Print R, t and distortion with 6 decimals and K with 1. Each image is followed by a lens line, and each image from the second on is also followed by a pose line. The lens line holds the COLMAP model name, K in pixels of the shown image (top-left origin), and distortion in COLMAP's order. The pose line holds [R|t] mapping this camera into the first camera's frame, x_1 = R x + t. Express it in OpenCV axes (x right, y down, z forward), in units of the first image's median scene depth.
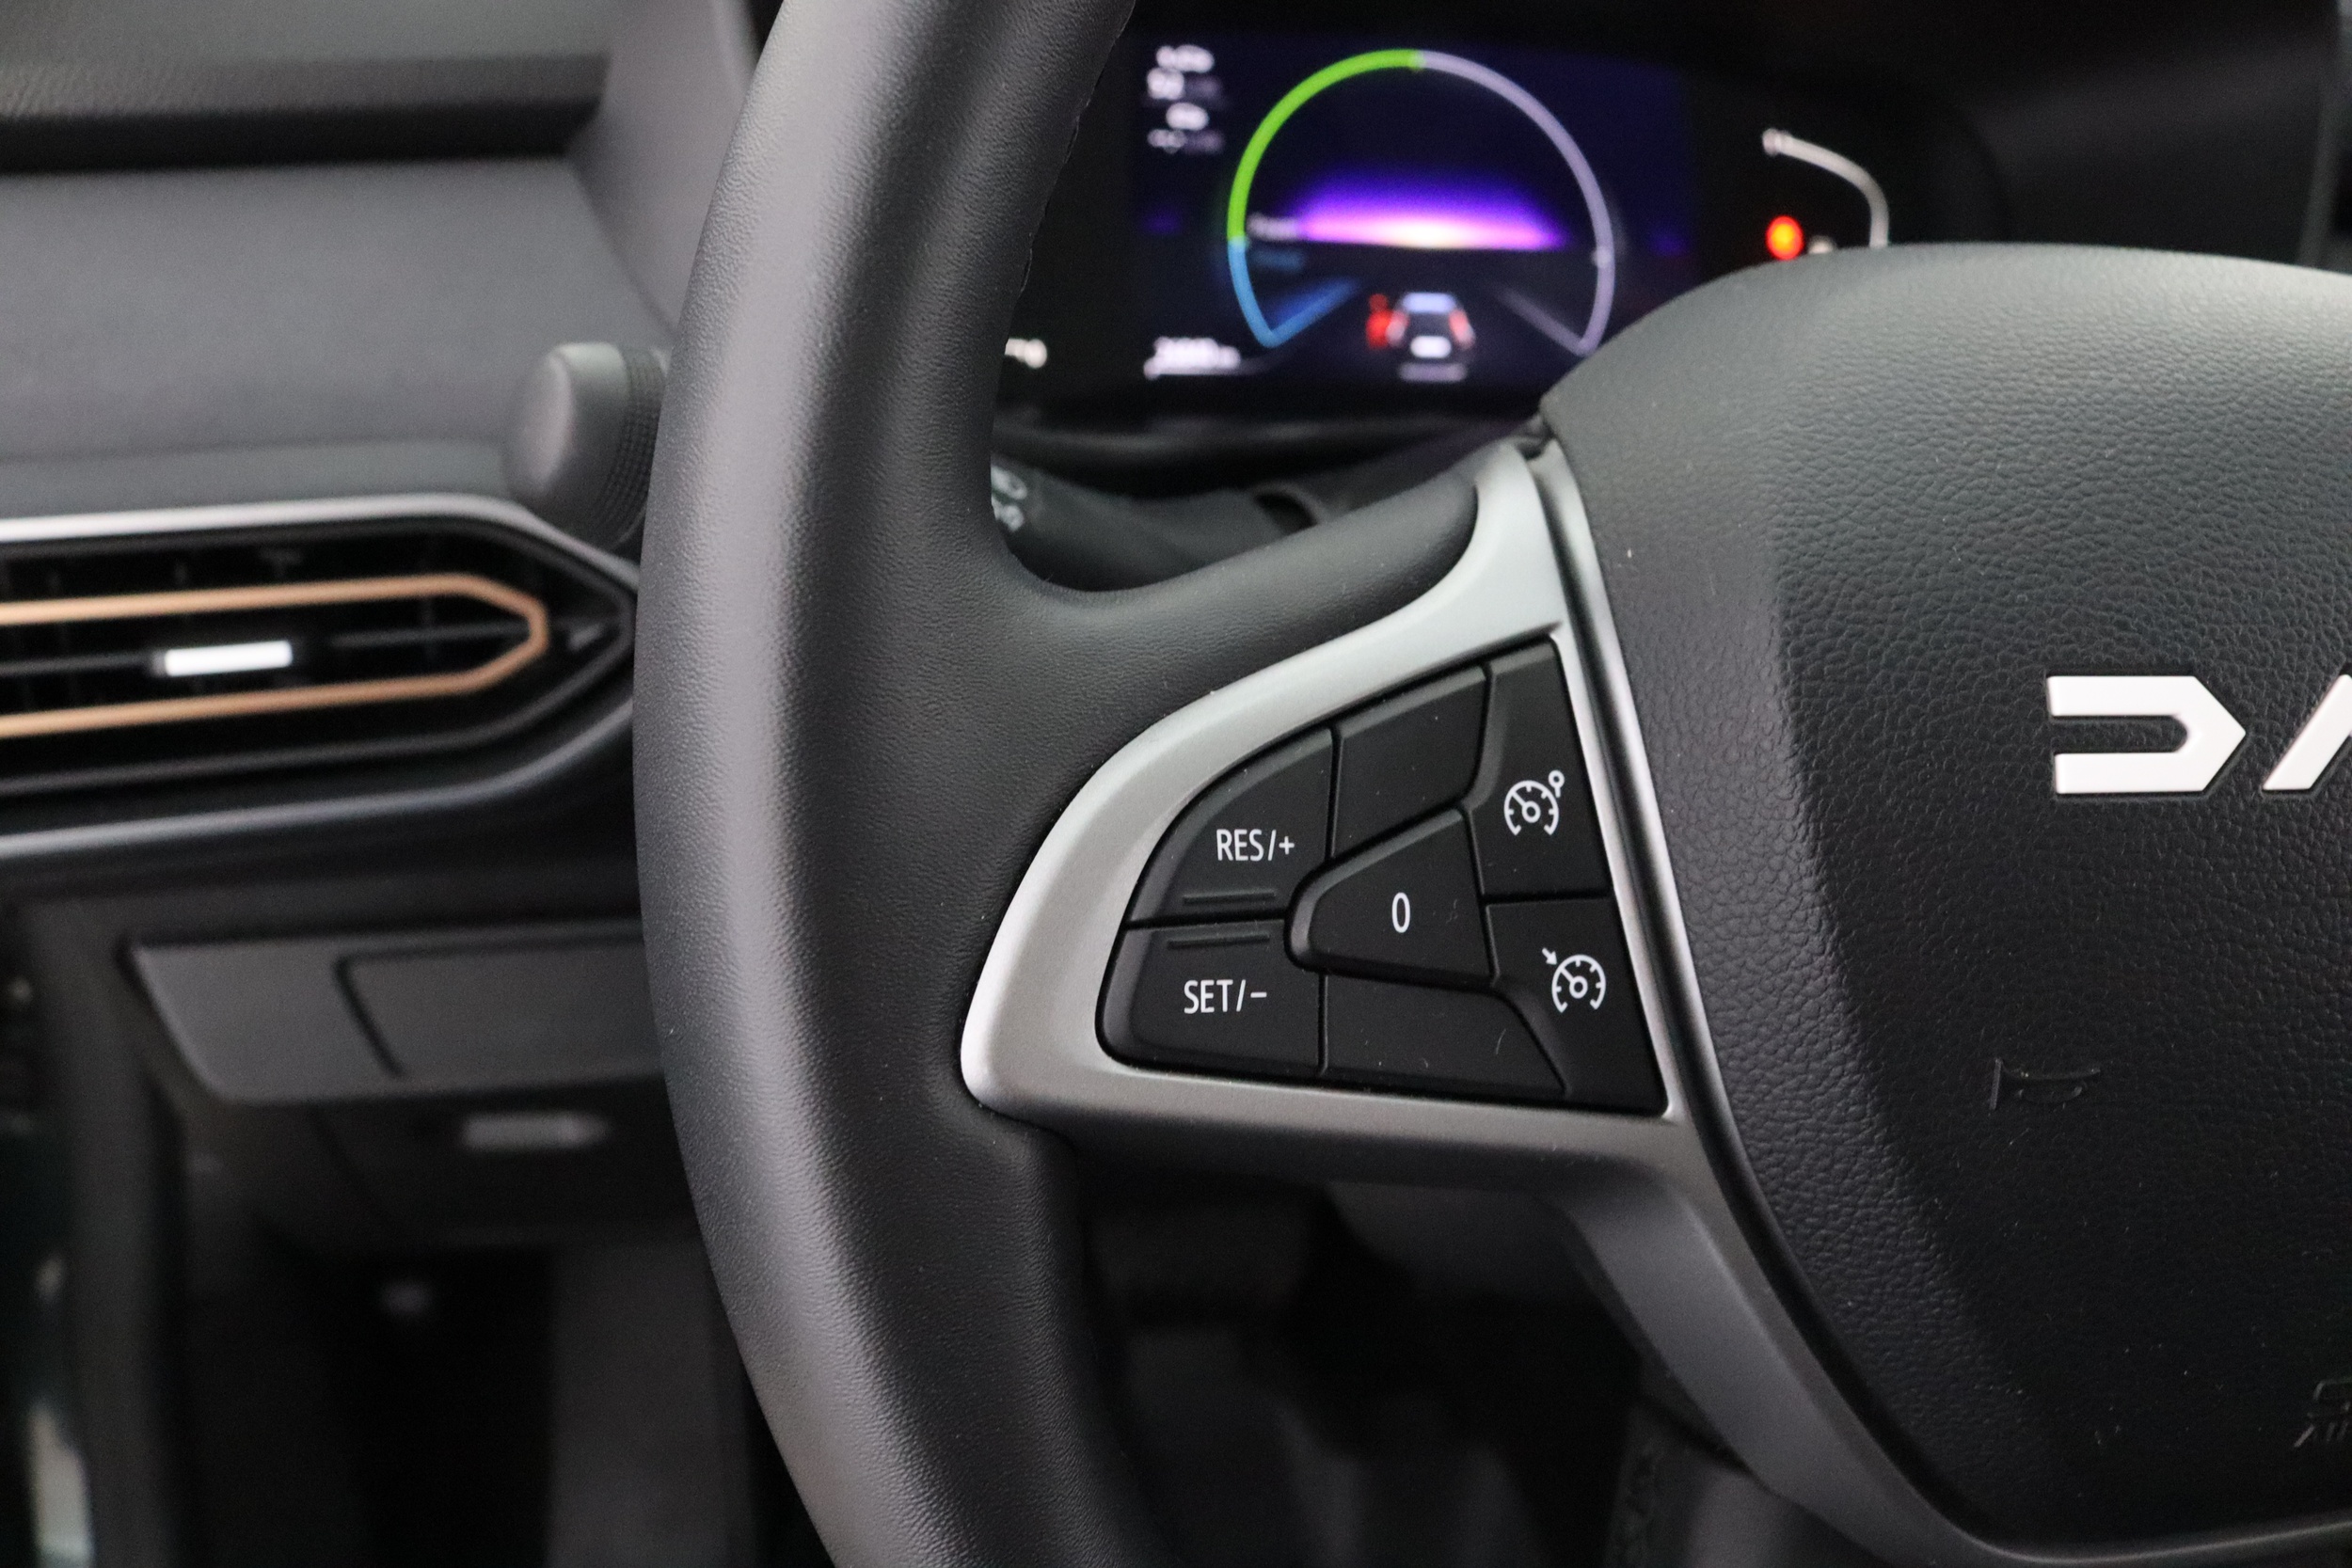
lens RADIAL K [[1892.2, 0, 1163.4], [0, 1892.2, 793.9], [0, 0, 1]] dist [-0.163271, 0.118281]
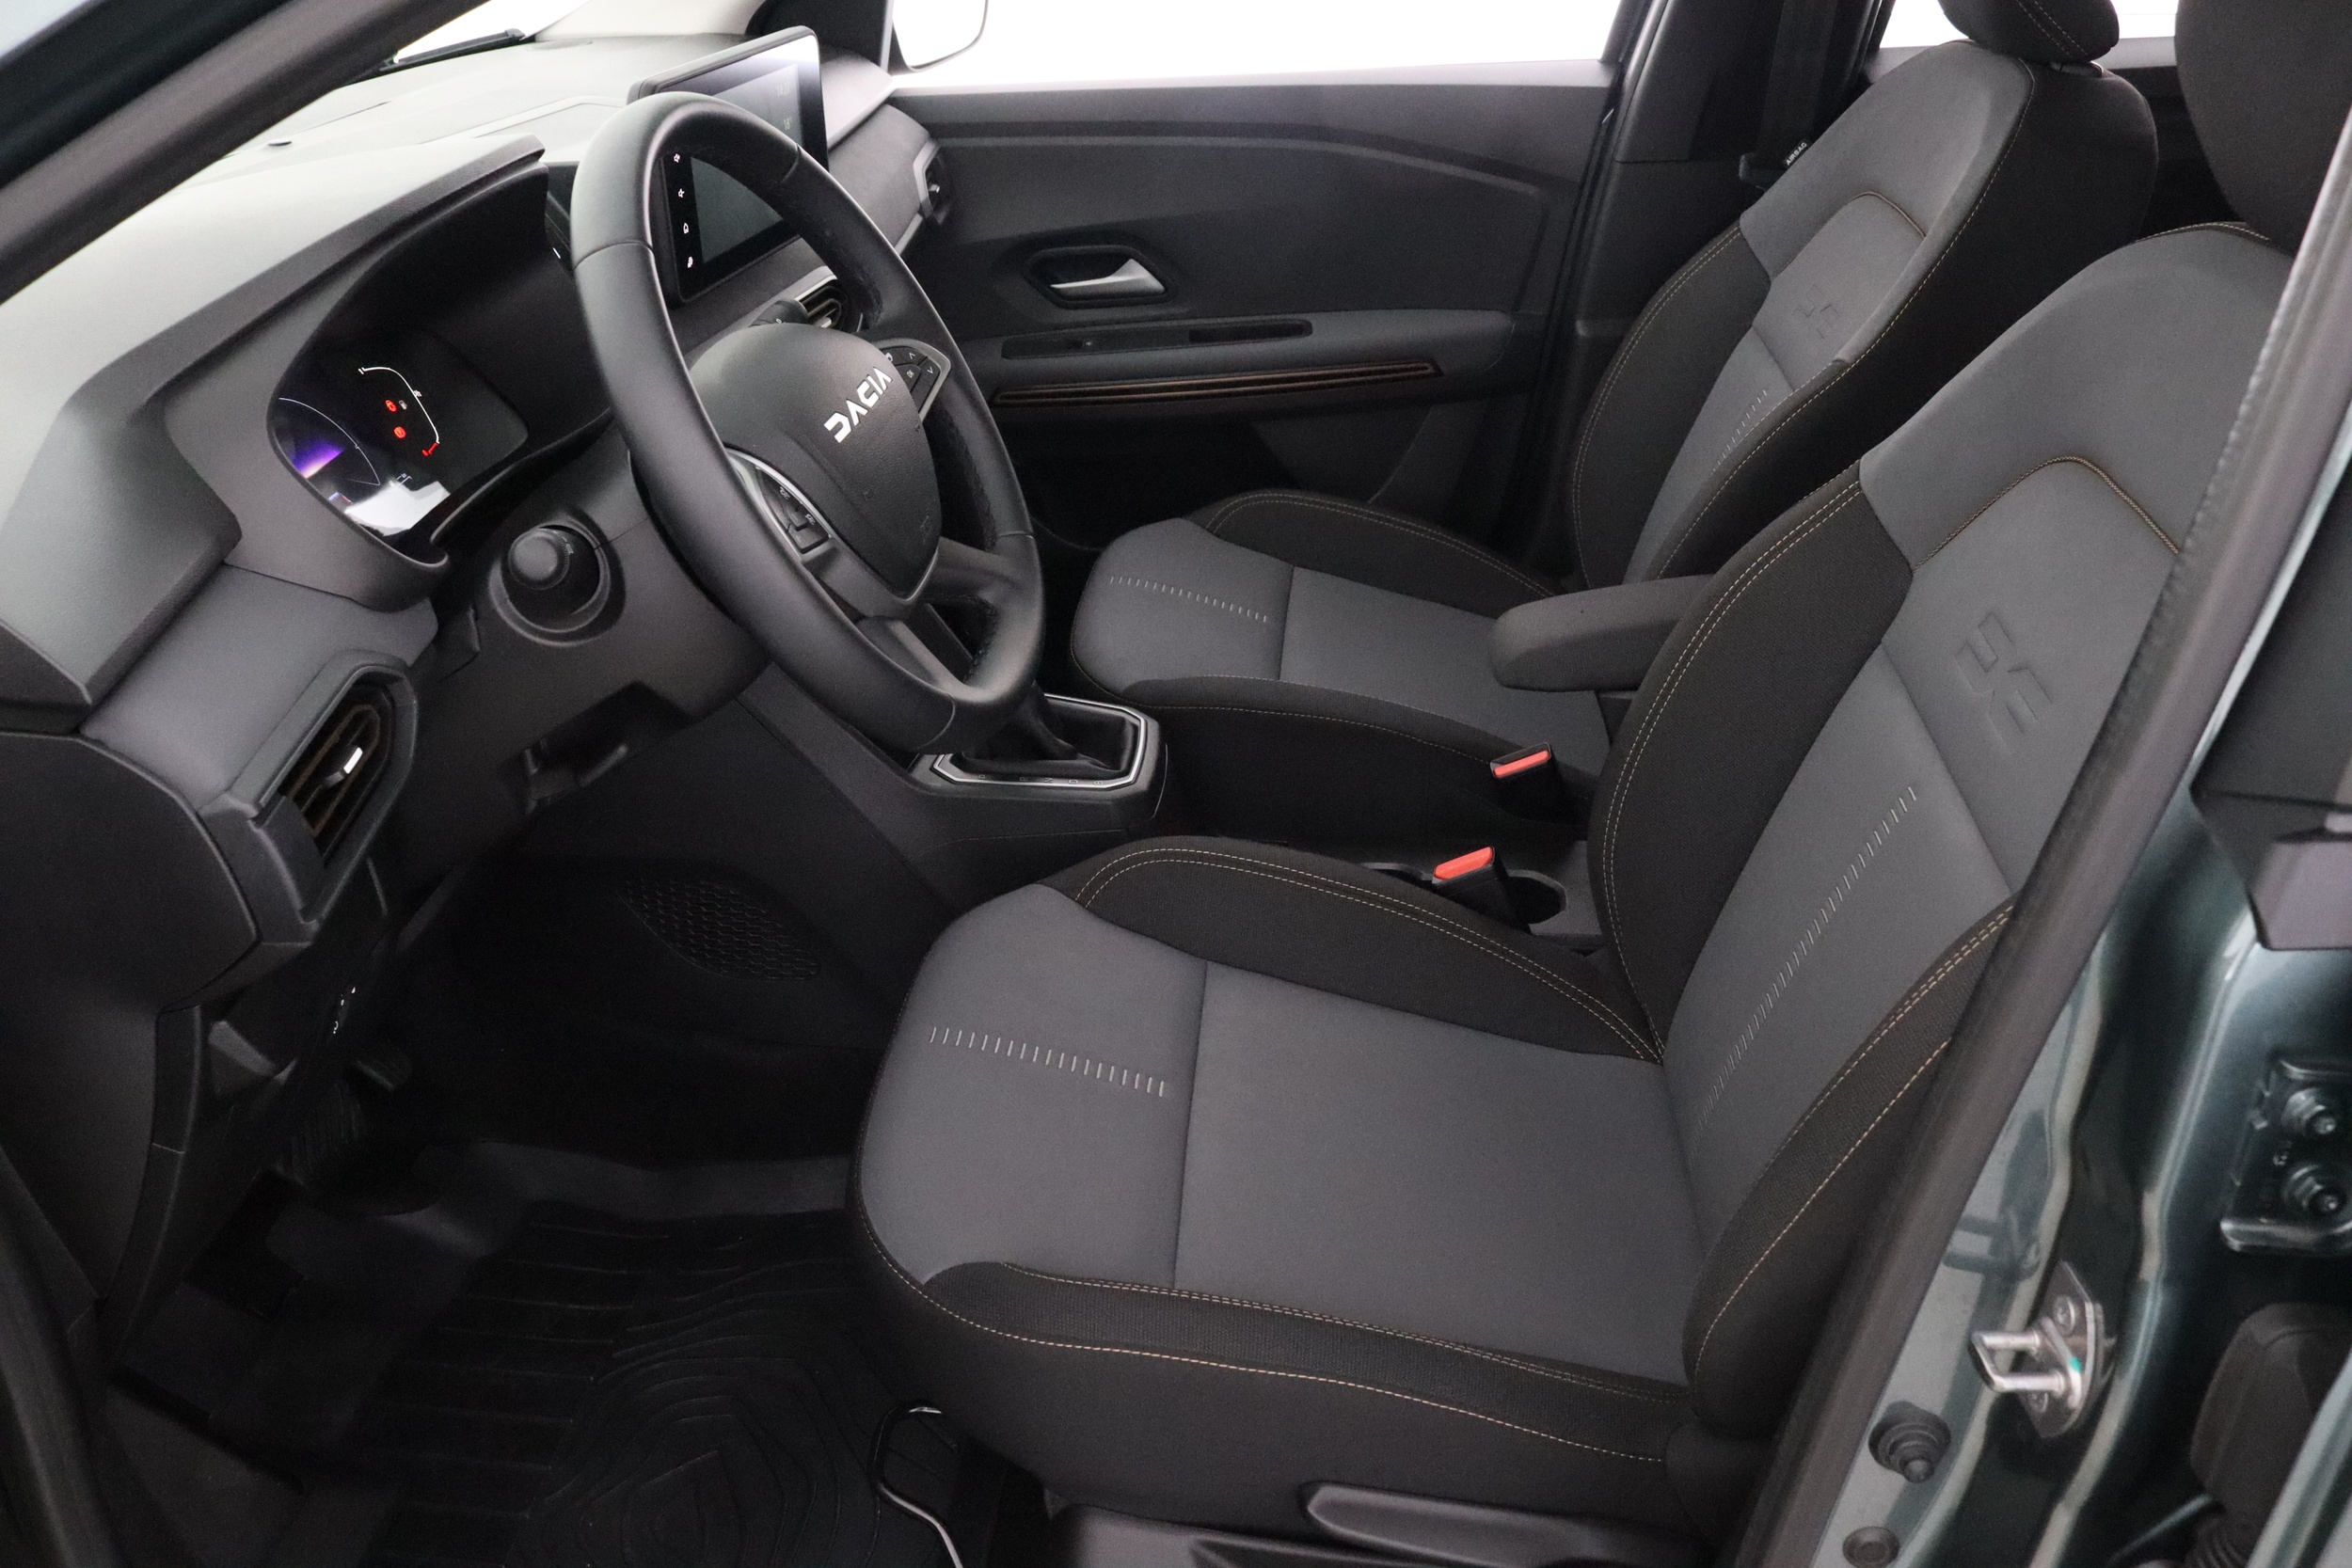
lens RADIAL K [[1936.5, 0, 1165.7], [0, 1936.5, 790.1], [0, 0, 1]] dist [-0.165513, 0.133514]
pose [[0.303920, -0.546096, 0.780648, -3.386415], [0.537949, 0.774647, 0.332465, -0.463164], [-0.786285, 0.318906, 0.529202, -1.919089]]
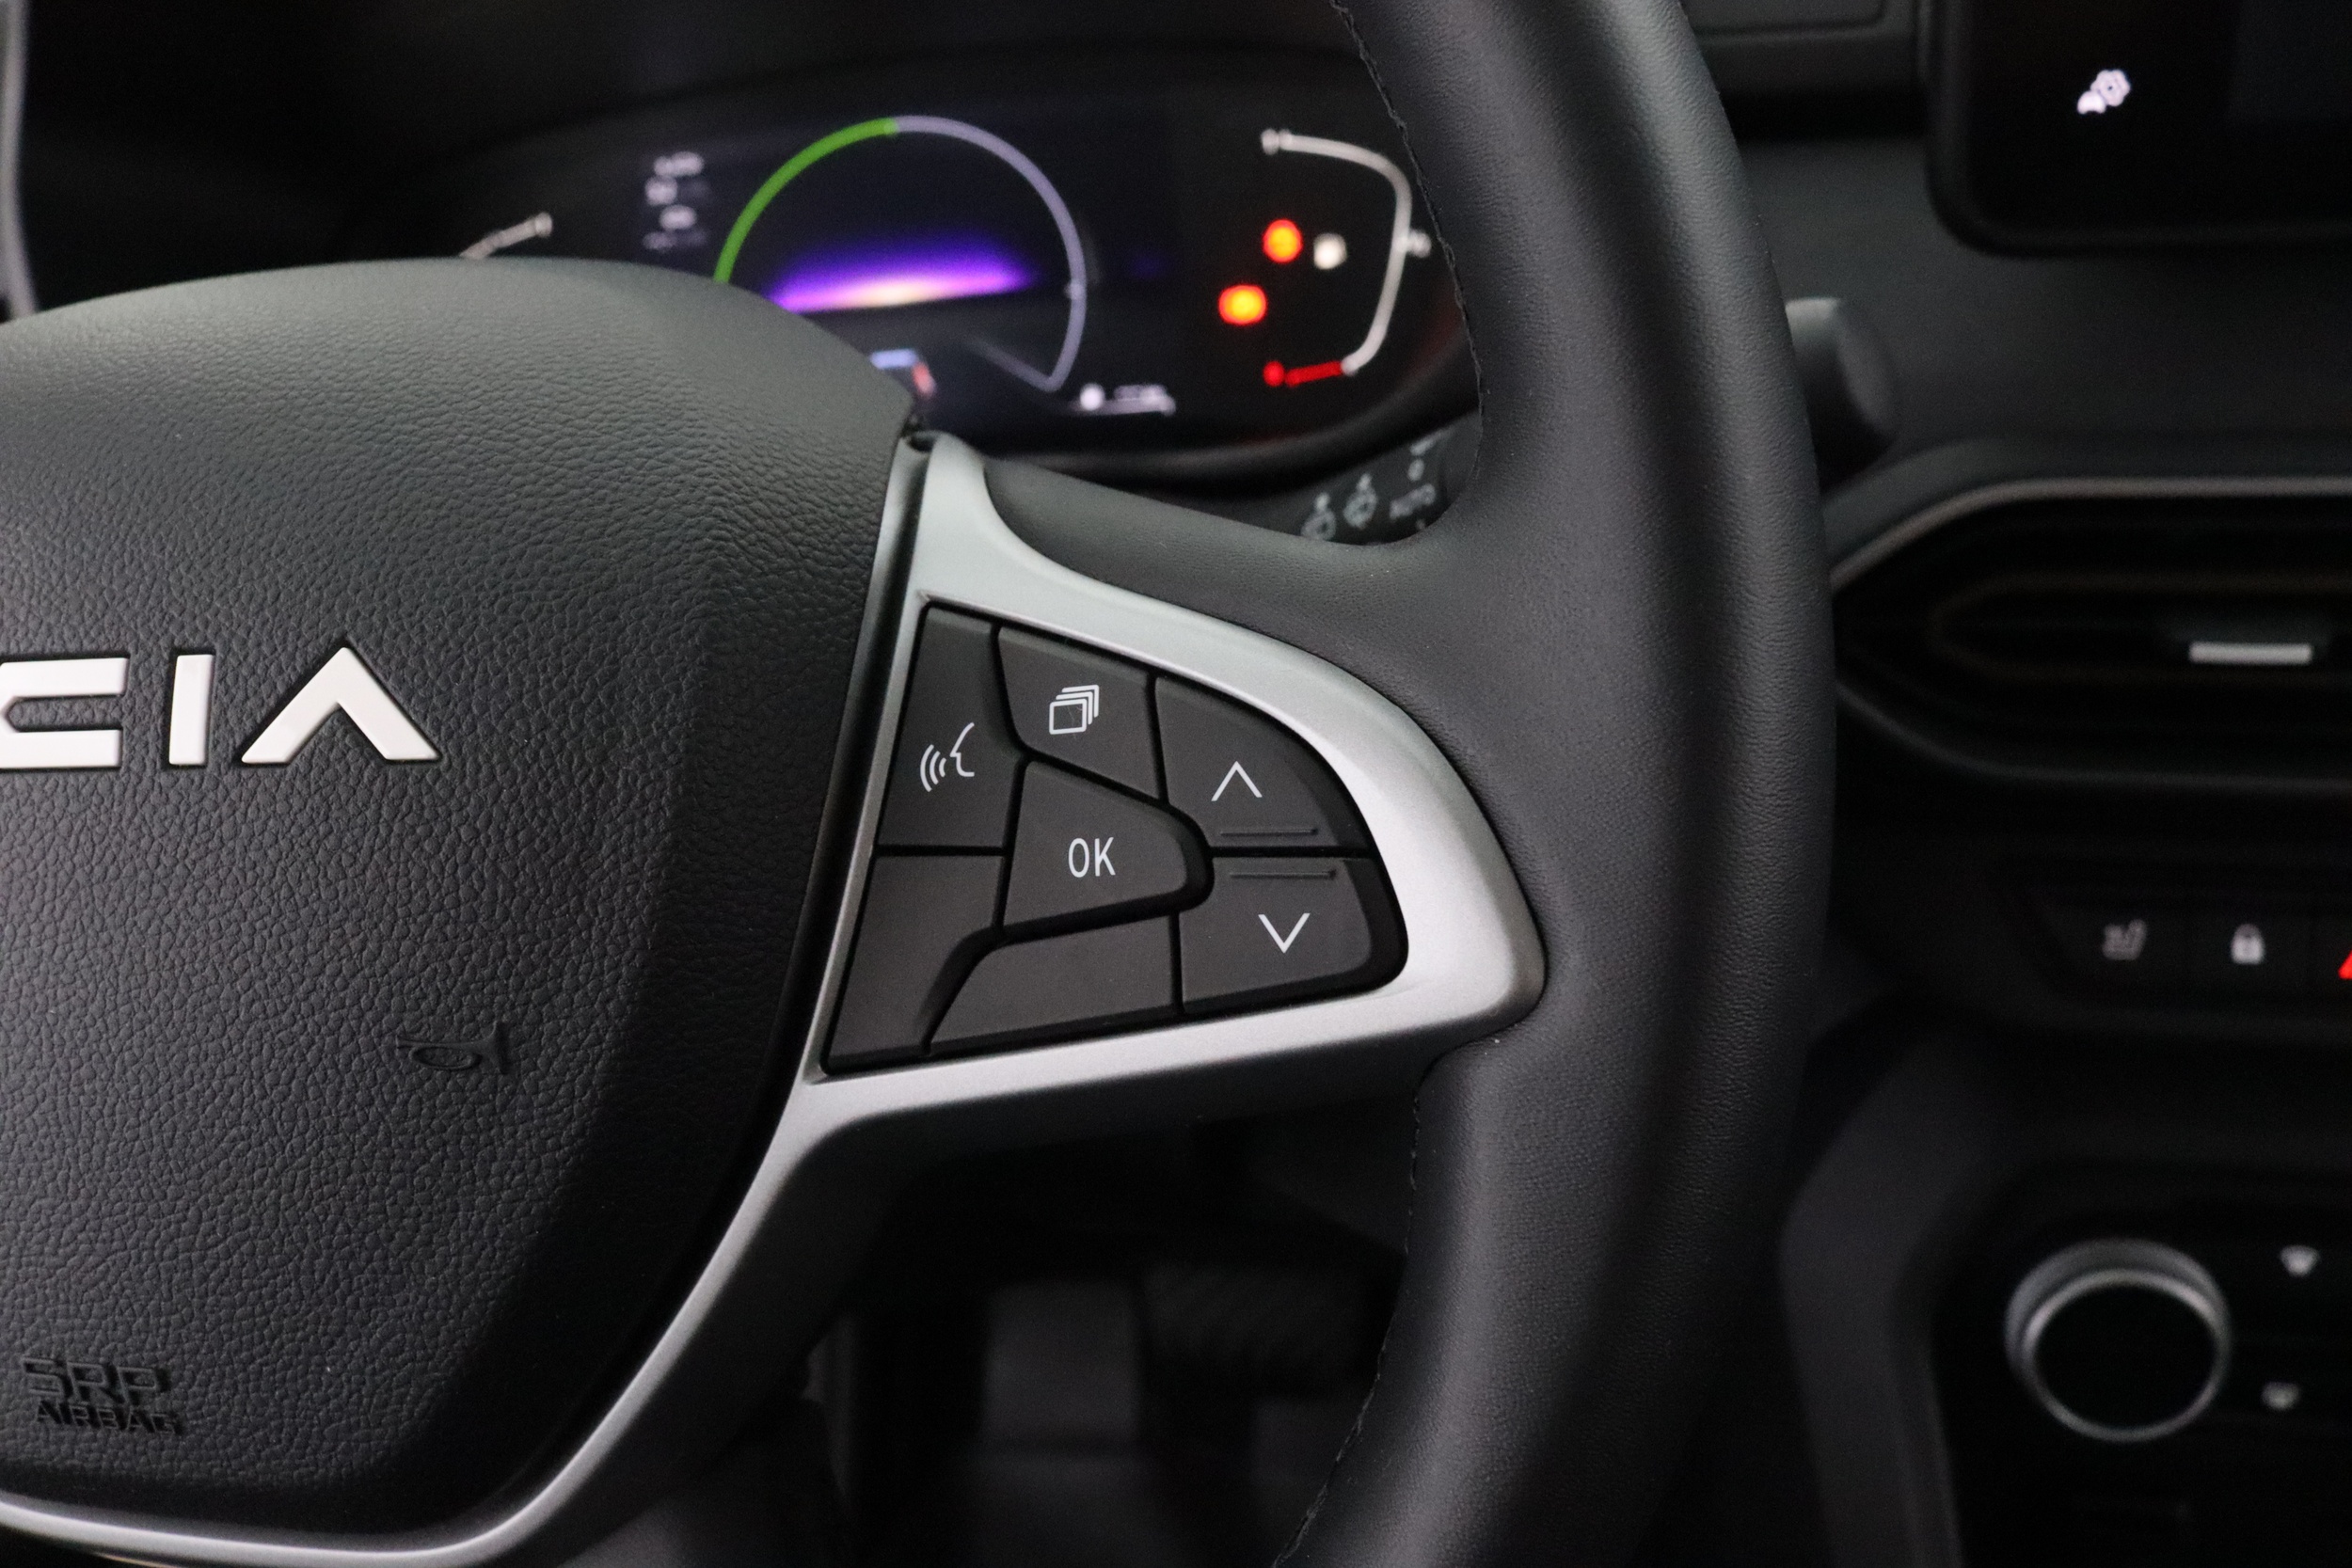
lens RADIAL K [[1892.2, 0, 1163.4], [0, 1892.2, 793.9], [0, 0, 1]] dist [-0.163271, 0.118281]
pose [[0.909131, -0.006249, -0.416464, 1.606686], [-0.012489, 0.999029, -0.042254, 0.039605], [0.416324, 0.043615, 0.908170, 0.315521]]
